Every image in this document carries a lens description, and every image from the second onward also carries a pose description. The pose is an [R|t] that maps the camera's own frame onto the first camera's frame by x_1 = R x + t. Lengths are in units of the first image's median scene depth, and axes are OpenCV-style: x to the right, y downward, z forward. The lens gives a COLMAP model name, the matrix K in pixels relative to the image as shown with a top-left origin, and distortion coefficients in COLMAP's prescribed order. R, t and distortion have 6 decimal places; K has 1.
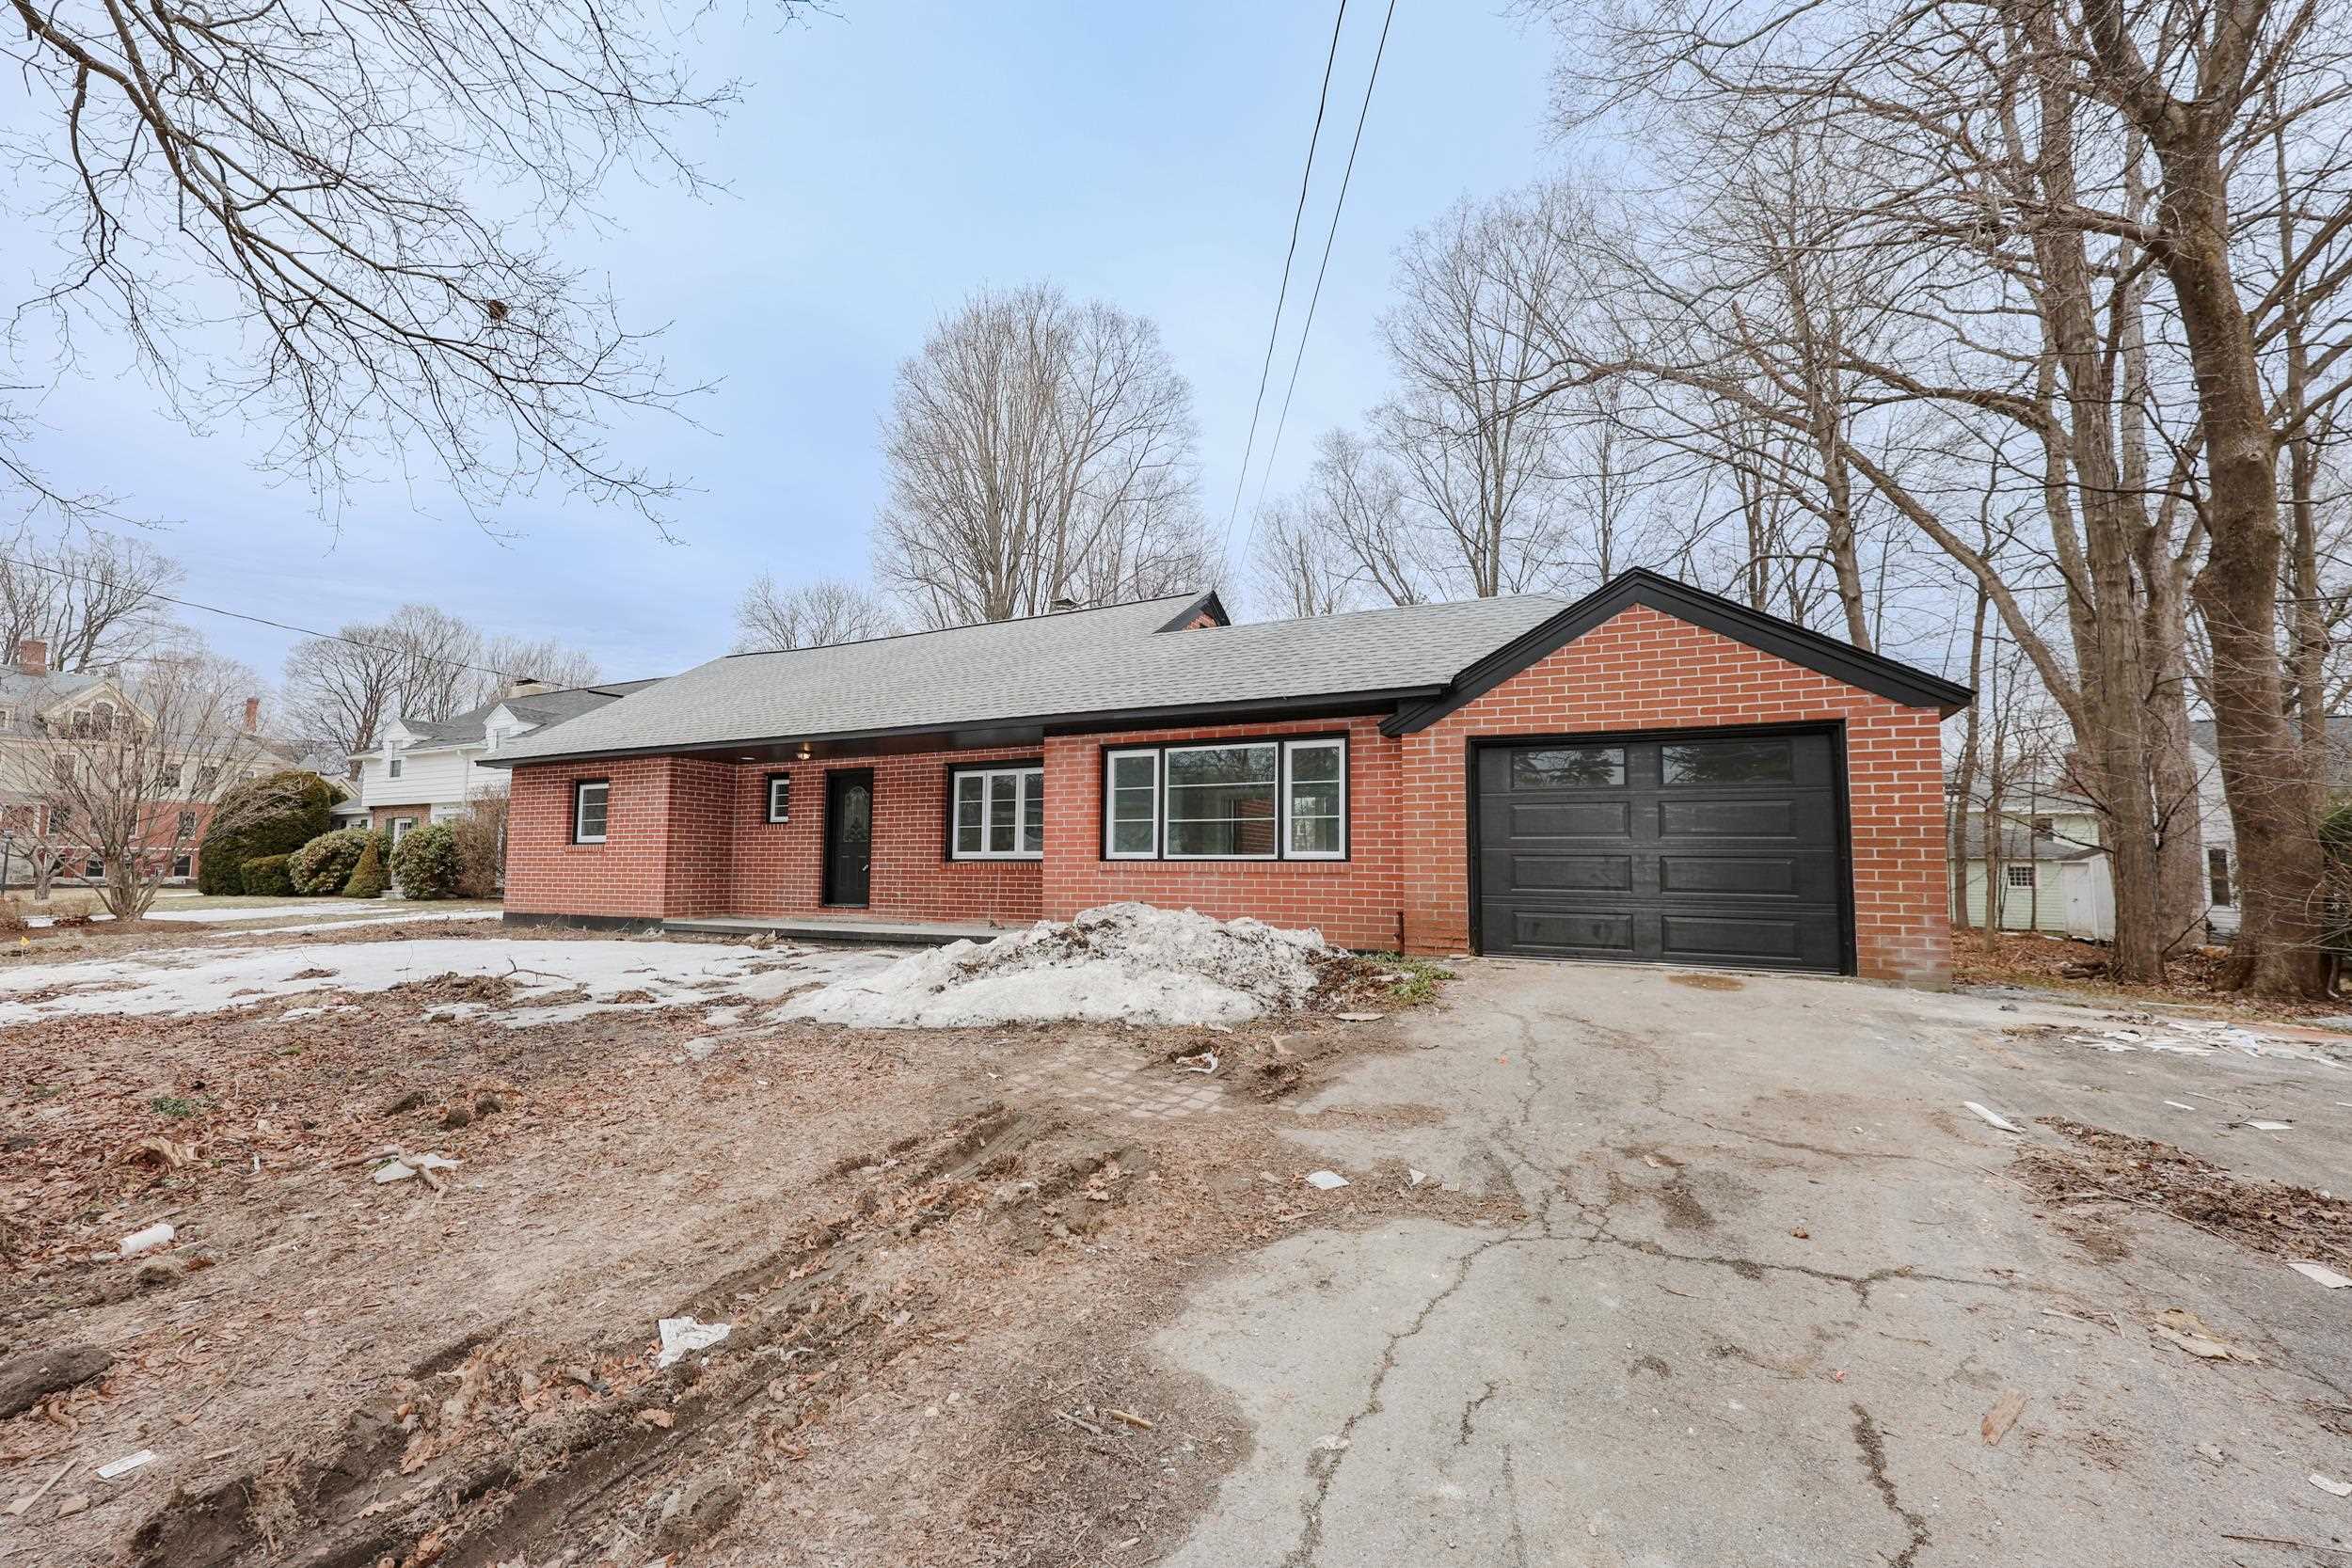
lens RADIAL K [[955.0, 0, 1171.1], [0, 955.0, 791.2], [0, 0, 1]] dist [-0.013694, 0.000286]
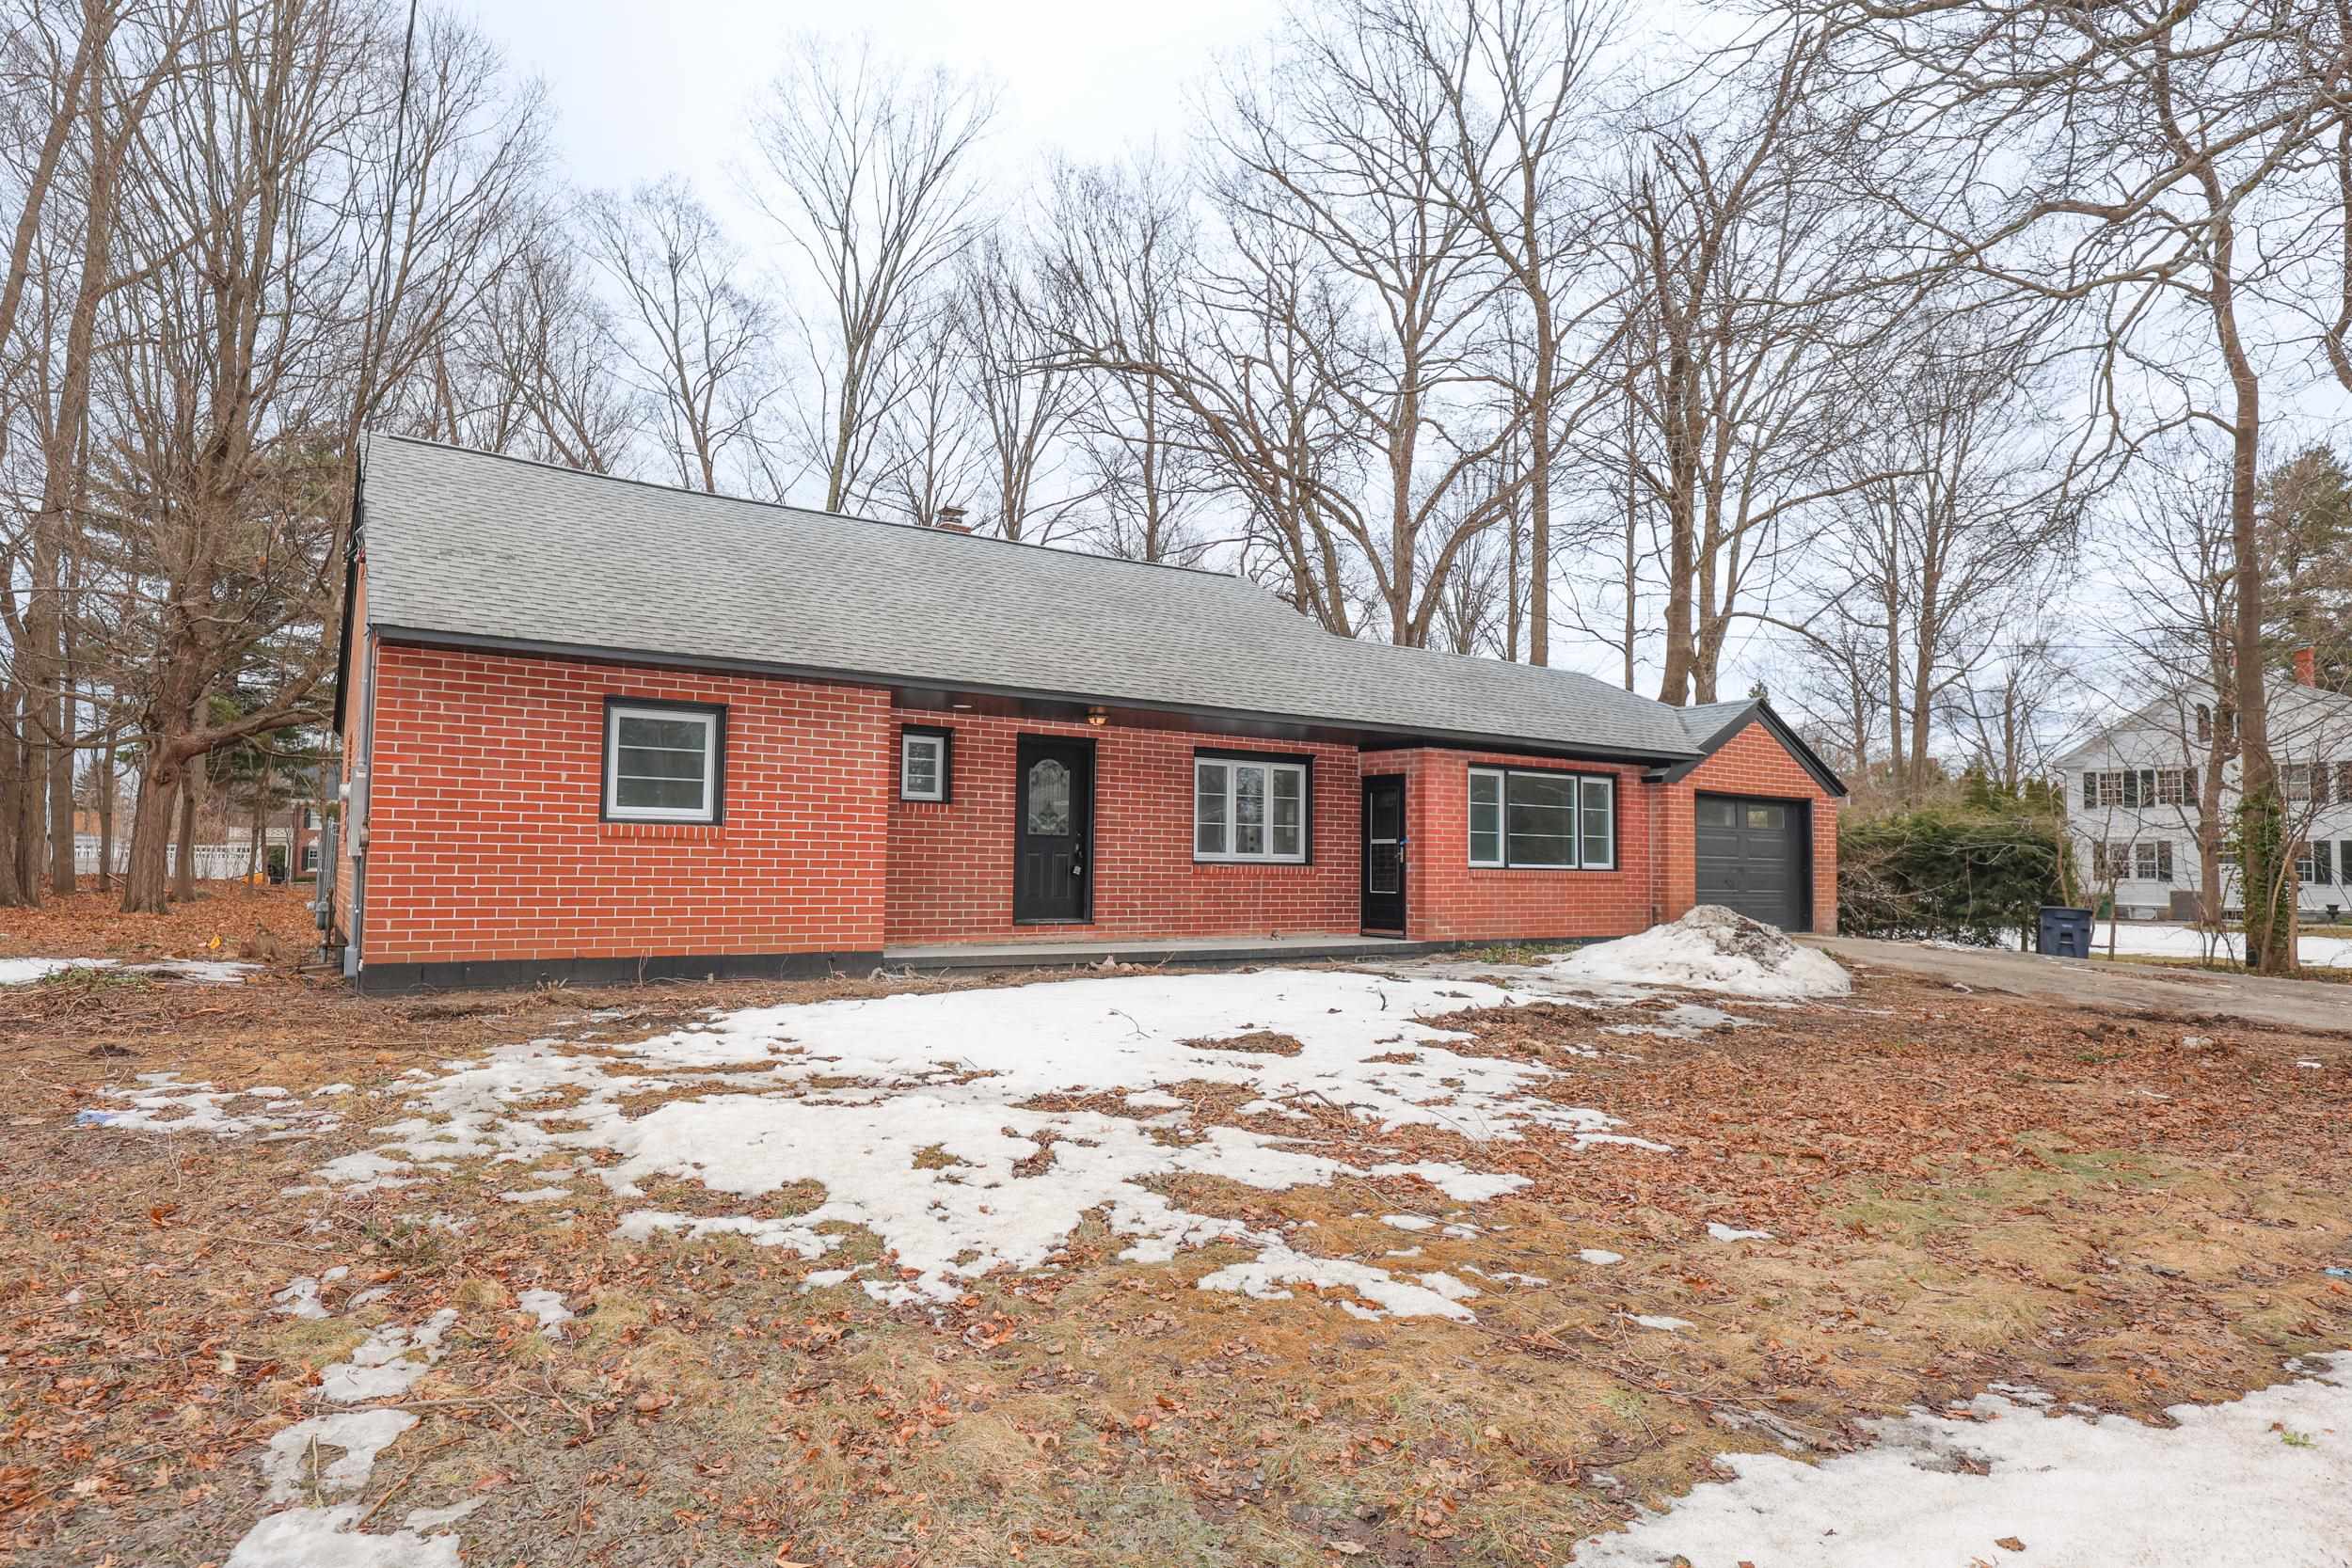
lens RADIAL K [[1349.7, 0, 1166.6], [0, 1349.7, 793.0], [0, 0, 1]] dist [-0.008104, -0.000487]
pose [[0.496113, 0.053940, 0.866581, -1.313829], [-0.079391, 0.996706, -0.016589, 0.033707], [-0.864621, -0.060569, 0.498760, 0.442464]]
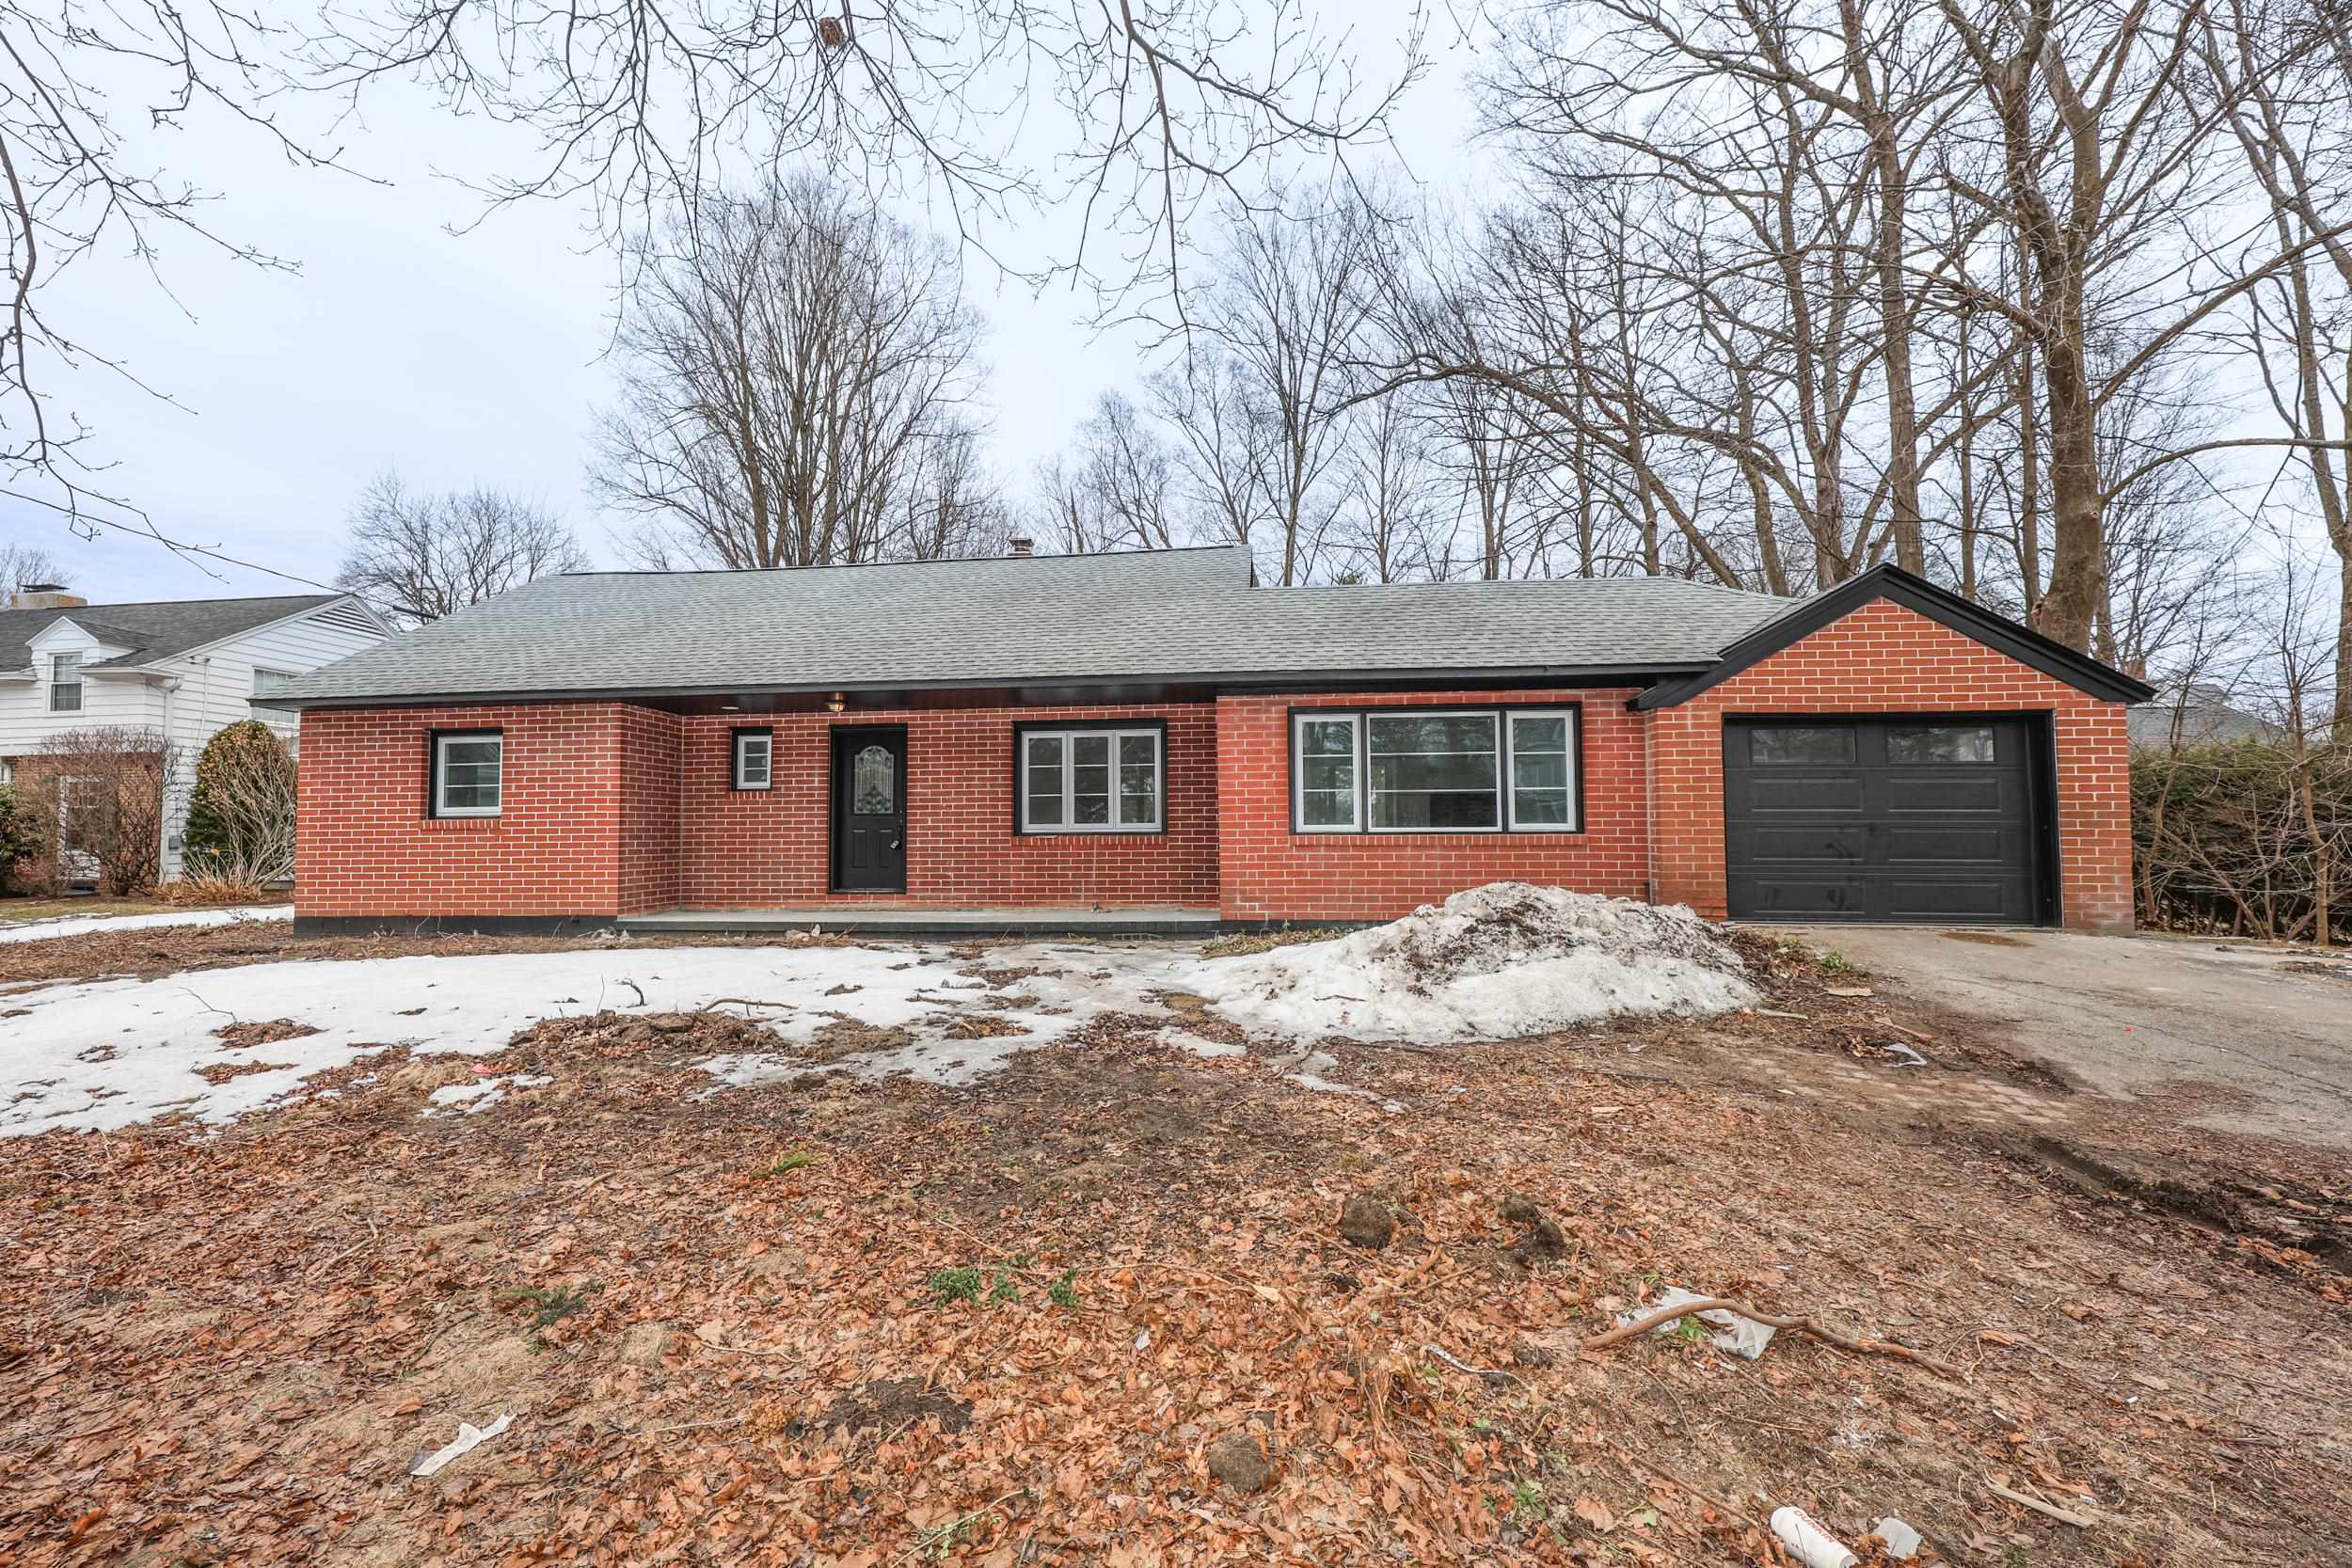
lens RADIAL K [[955.0, 0, 1161.5], [0, 955.0, 789.0], [0, 0, 1]] dist [-0.013694, 0.000286]
pose [[0.941095, 0.003659, 0.338122, -0.413117], [-0.015984, 0.999305, 0.033675, 0.000284], [-0.337764, -0.037096, 0.940499, 0.154934]]
